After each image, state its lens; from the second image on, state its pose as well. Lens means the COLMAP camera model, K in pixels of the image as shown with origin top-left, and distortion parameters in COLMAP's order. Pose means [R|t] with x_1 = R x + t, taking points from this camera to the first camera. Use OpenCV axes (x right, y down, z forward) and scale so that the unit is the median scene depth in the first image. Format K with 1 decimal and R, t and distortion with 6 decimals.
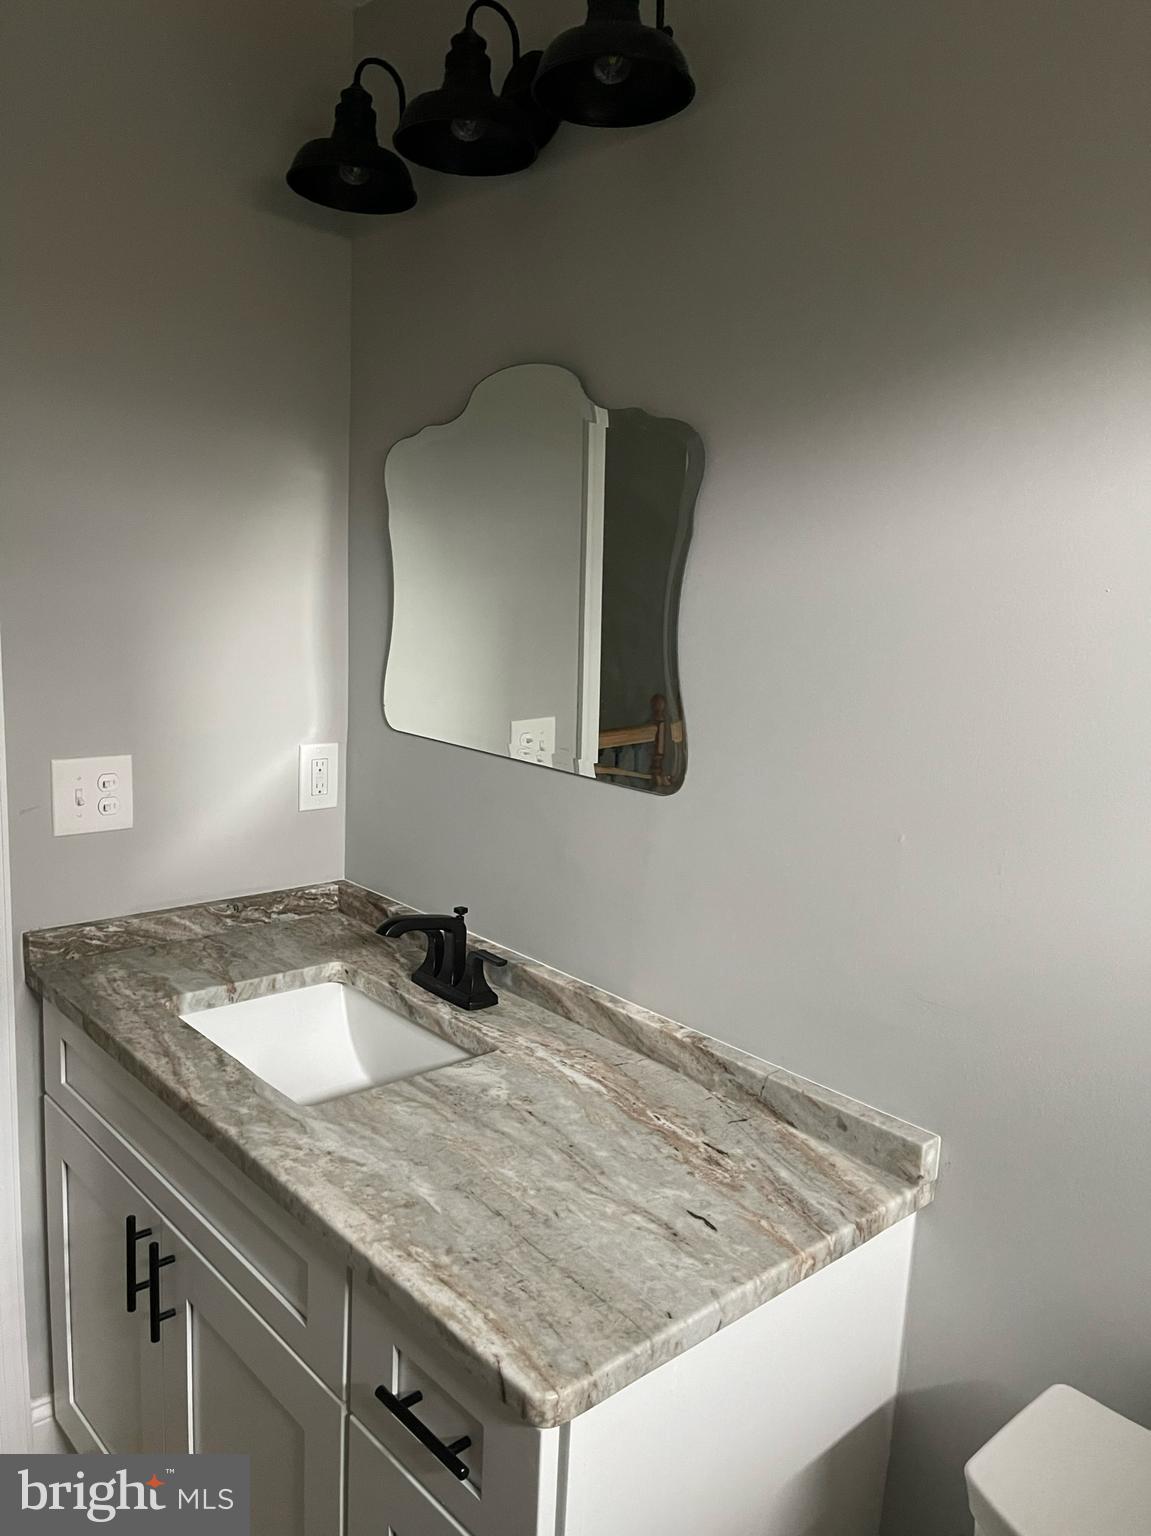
lens RADIAL K [[1176.8, 0, 574.2], [0, 1176.8, 768.1], [0, 0, 1]] dist [0.034879, -0.000387]
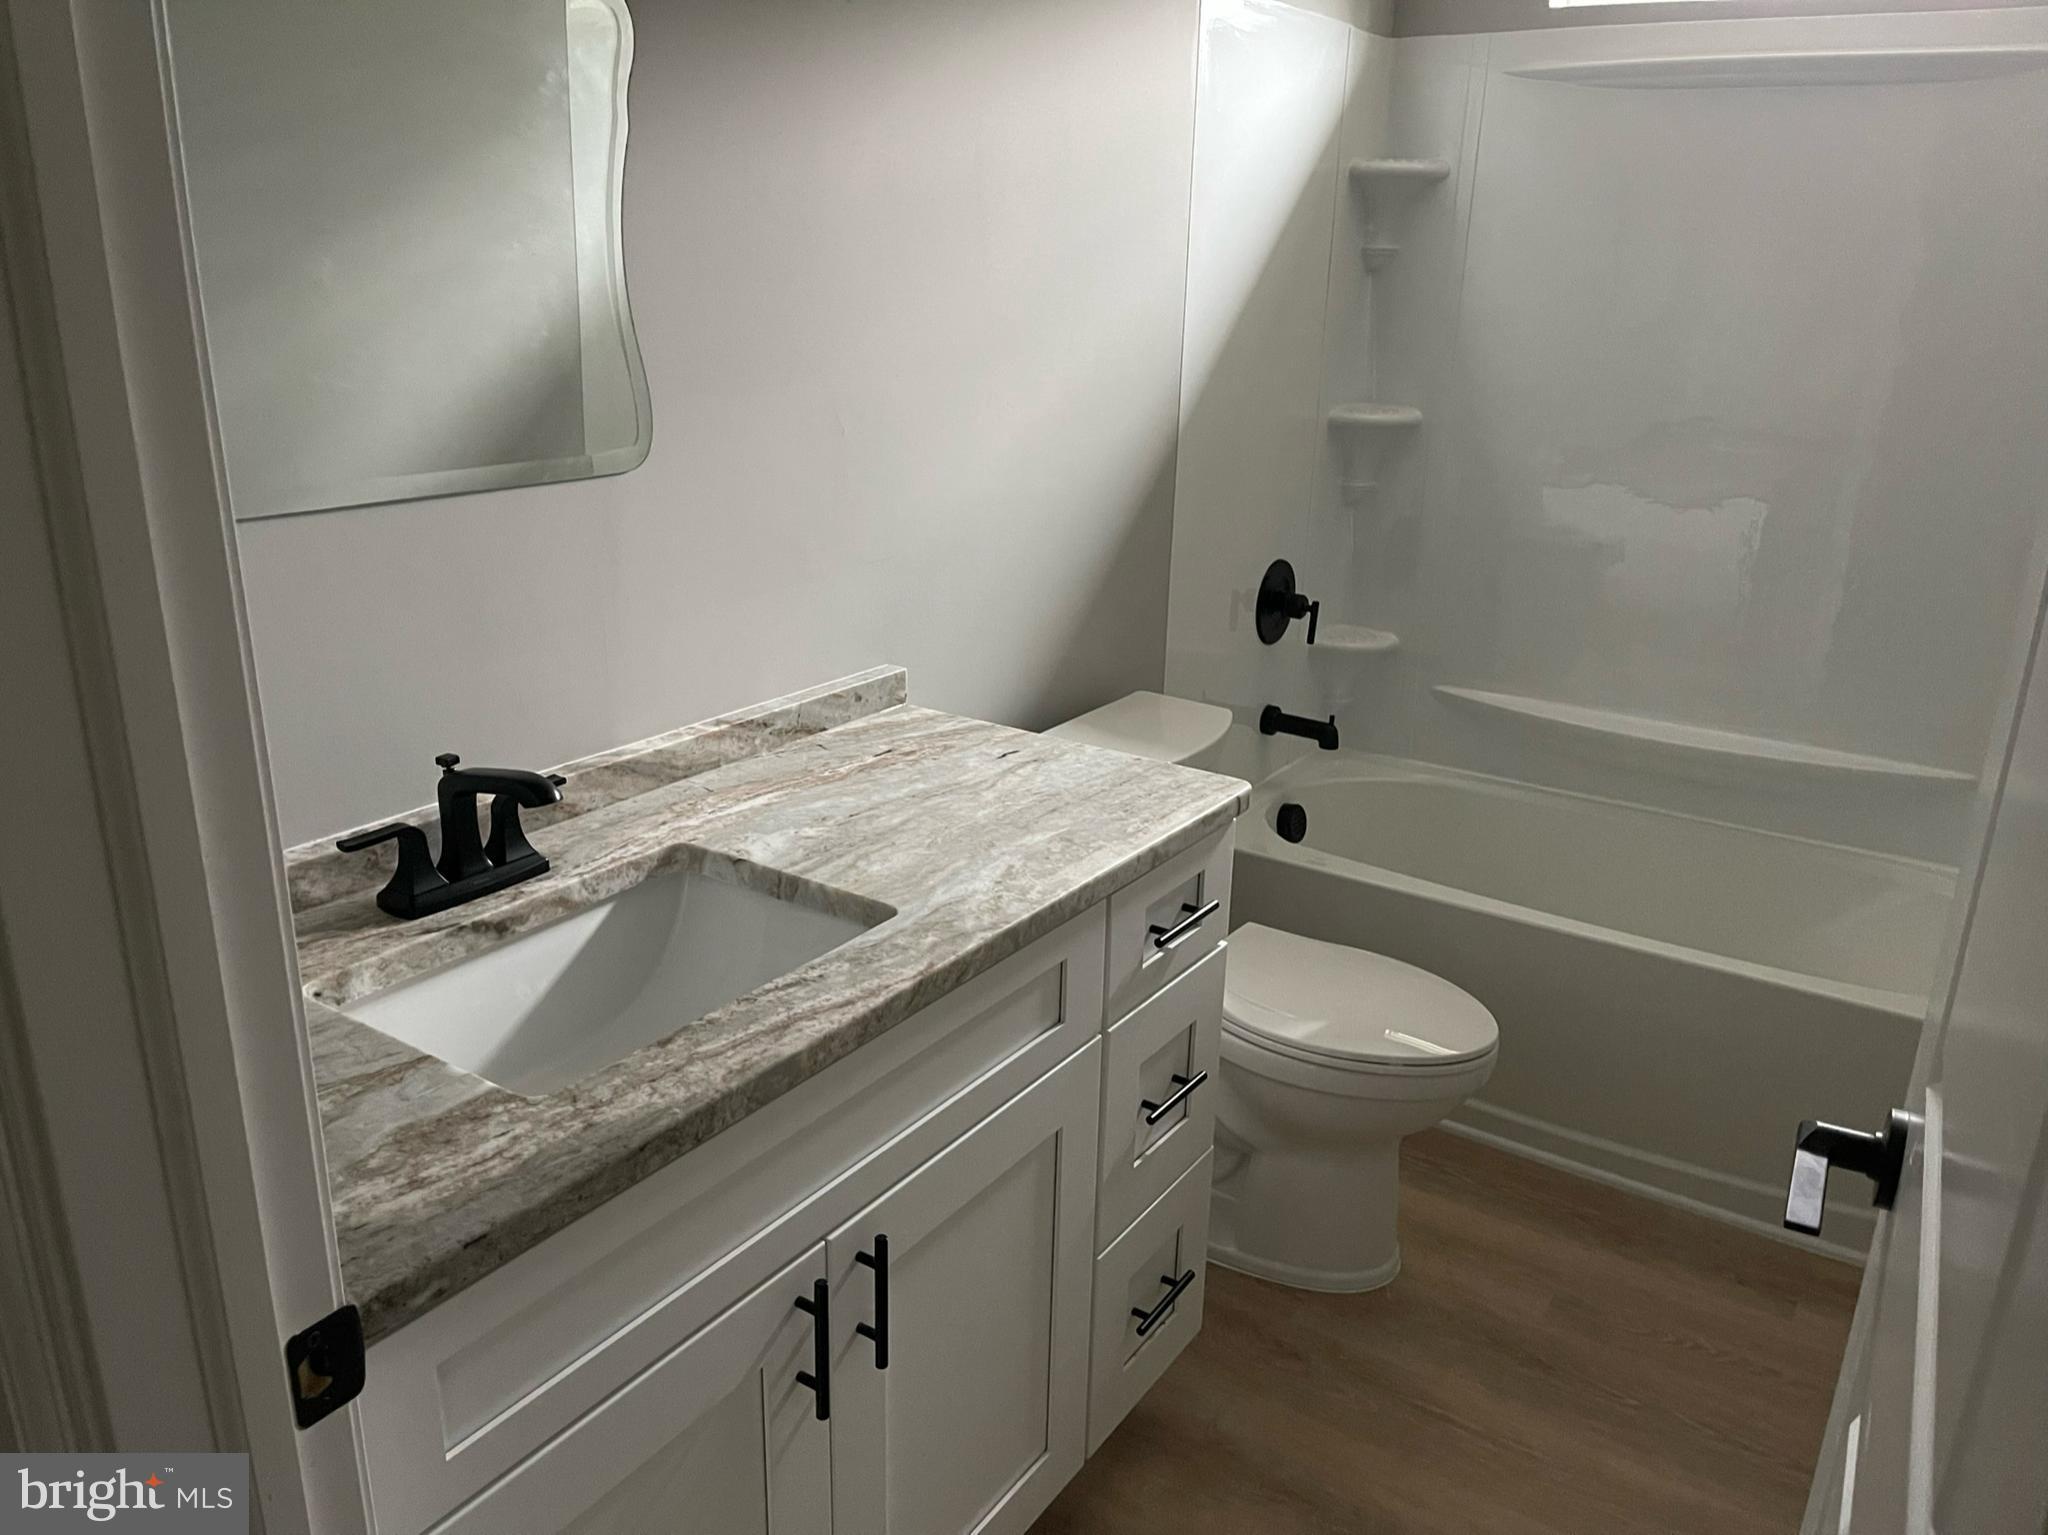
lens RADIAL K [[1569.0, 0, 1023.7], [0, 1569.0, 769.6], [0, 0, 1]] dist [0.034879, -0.000387]
pose [[-0.245256, -0.353091, 0.902871, -1.118687], [0.130184, 0.910884, 0.391589, -0.193445], [-0.960678, 0.213579, -0.177433, 1.044728]]
